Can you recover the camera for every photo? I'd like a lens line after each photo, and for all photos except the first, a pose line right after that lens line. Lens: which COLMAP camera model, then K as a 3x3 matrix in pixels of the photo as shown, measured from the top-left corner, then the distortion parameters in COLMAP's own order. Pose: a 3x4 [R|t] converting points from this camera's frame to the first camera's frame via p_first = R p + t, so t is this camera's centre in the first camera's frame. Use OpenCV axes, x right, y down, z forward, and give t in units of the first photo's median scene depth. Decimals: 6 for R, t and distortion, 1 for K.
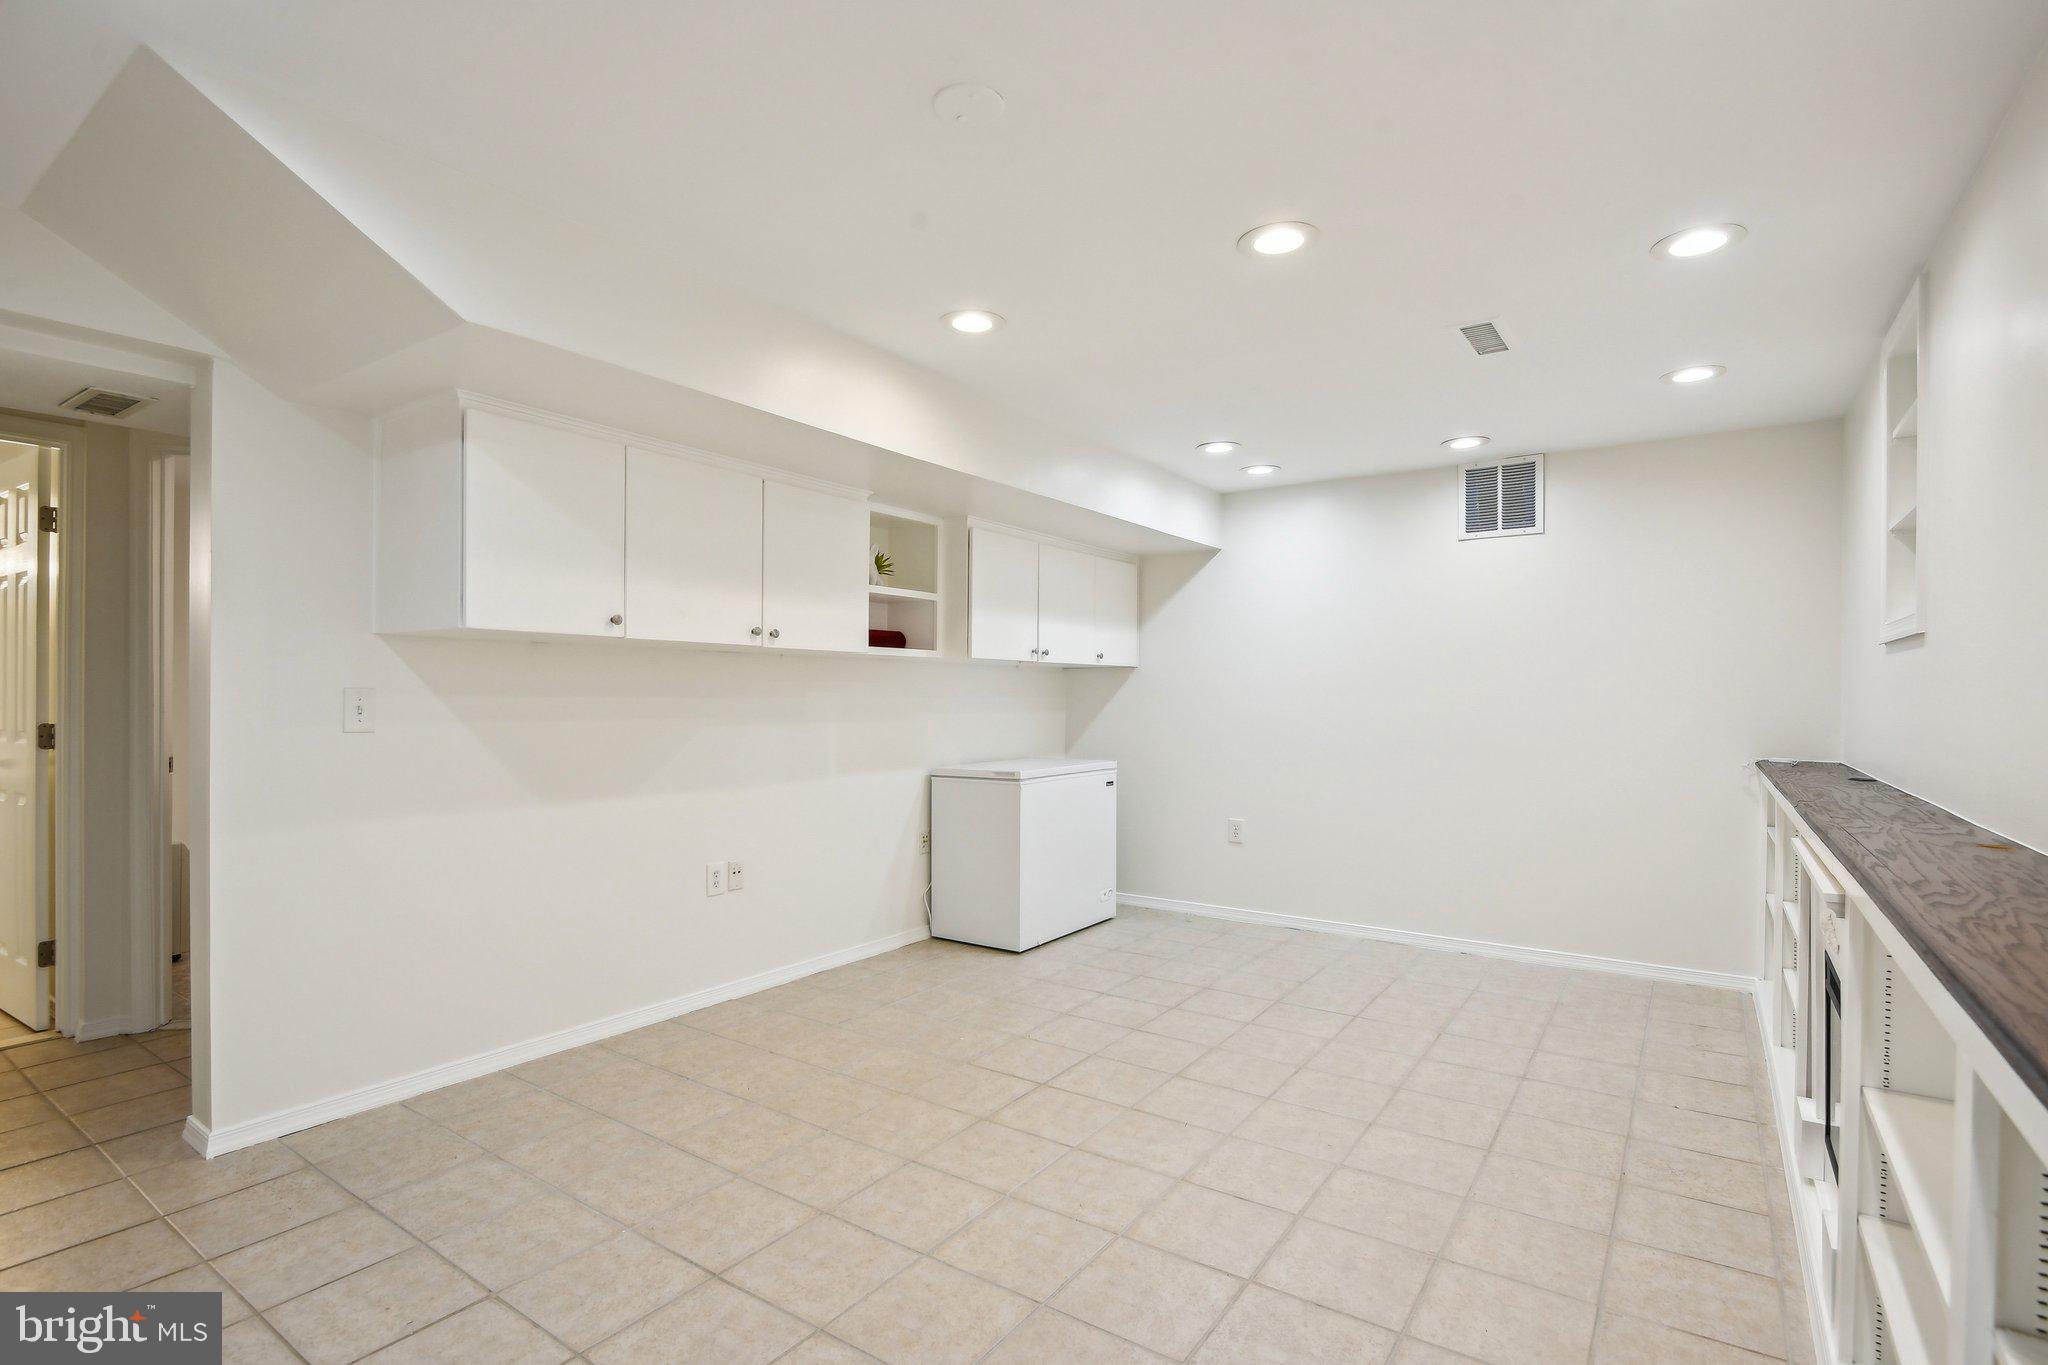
lens RADIAL K [[991.2, 0, 1014.9], [0, 991.2, 677.5], [0, 0, 1]] dist [-0.012599, -0.003074]
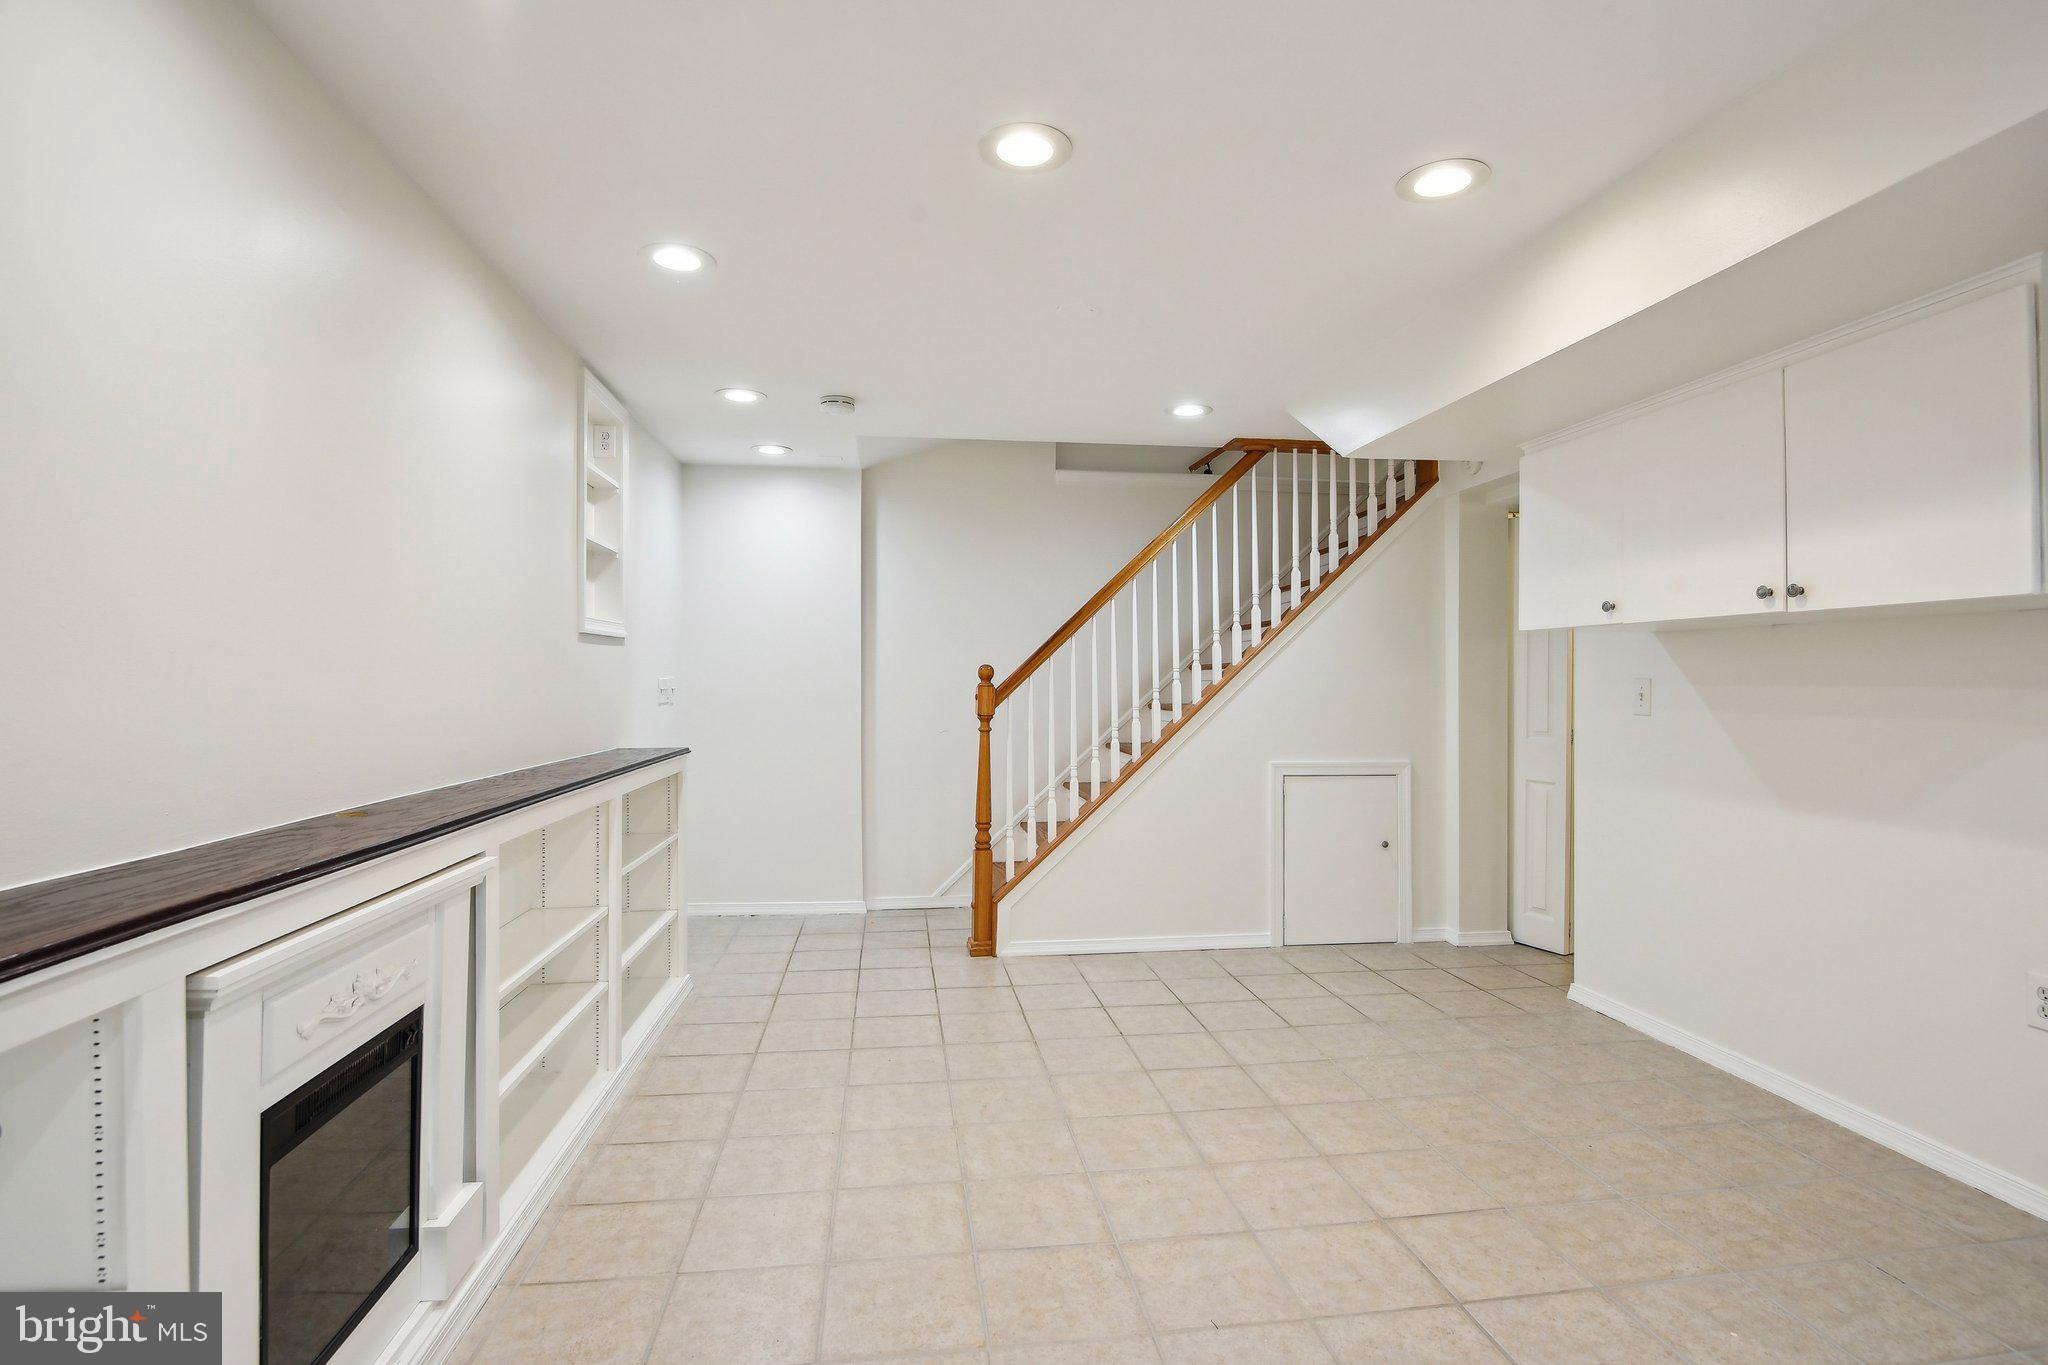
lens RADIAL K [[991.2, 0, 1026.8], [0, 991.2, 684.7], [0, 0, 1]] dist [-0.012599, -0.003074]
pose [[-0.732941, -0.002677, -0.680287, 0.777453], [0.007538, 0.999899, -0.012057, 0.030145], [0.680251, -0.013965, -0.732846, 1.519425]]
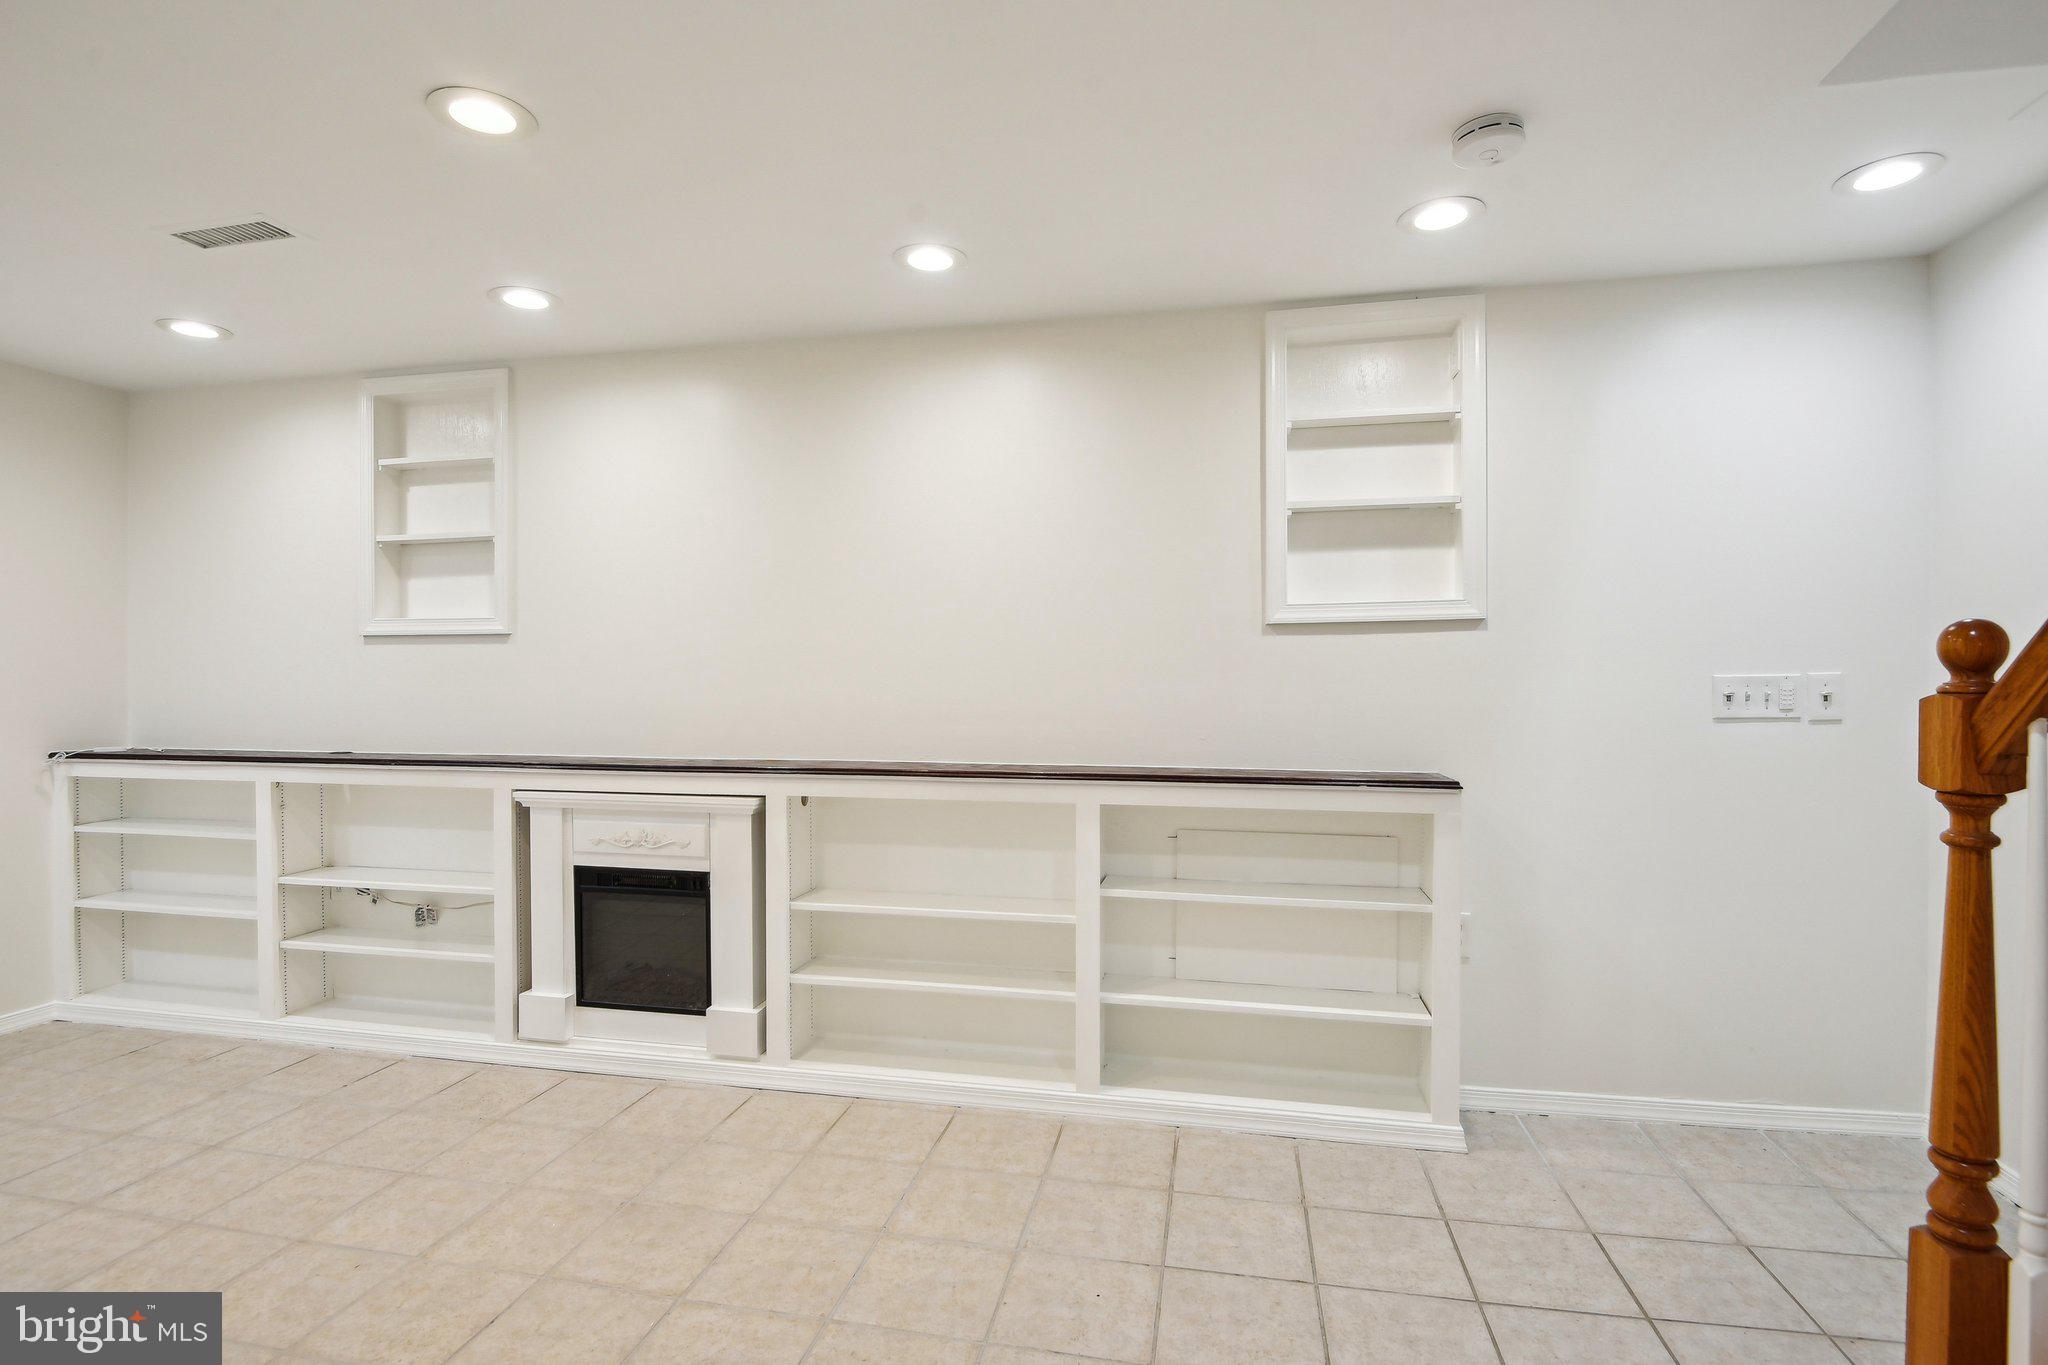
lens RADIAL K [[991.2, 0, 1022.9], [0, 991.2, 686.9], [0, 0, 1]] dist [-0.012599, -0.003074]
pose [[-0.391087, -0.007488, 0.920323, -0.601716], [-0.013884, 0.999901, 0.002235, 0.013565], [-0.920249, -0.011904, -0.391152, 0.850435]]
